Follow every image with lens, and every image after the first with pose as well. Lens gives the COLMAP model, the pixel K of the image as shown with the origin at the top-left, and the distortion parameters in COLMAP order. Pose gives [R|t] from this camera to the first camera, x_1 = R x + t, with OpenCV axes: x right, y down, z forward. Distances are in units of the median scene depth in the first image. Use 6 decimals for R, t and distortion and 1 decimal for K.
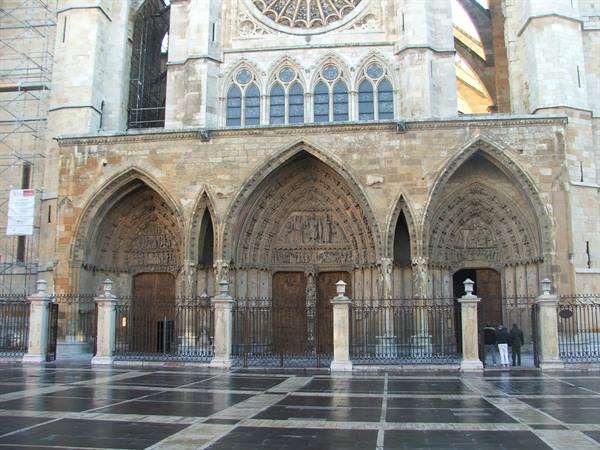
lens RADIAL K [[661.6, 0, 330.3], [0, 661.6, 222.8], [0, 0, 1]] dist [-0.204488, 0.268389]
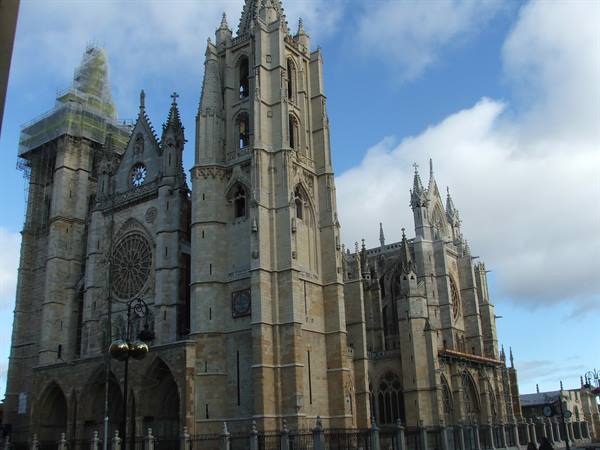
lens RADIAL K [[661.6, 0, 330.3], [0, 661.6, 222.8], [0, 0, 1]] dist [-0.204488, 0.268389]
pose [[0.880428, -0.190478, -0.434239, 1.553947], [0.111286, 0.973197, -0.201256, -0.062894], [0.460935, 0.128866, 0.878028, -0.532047]]
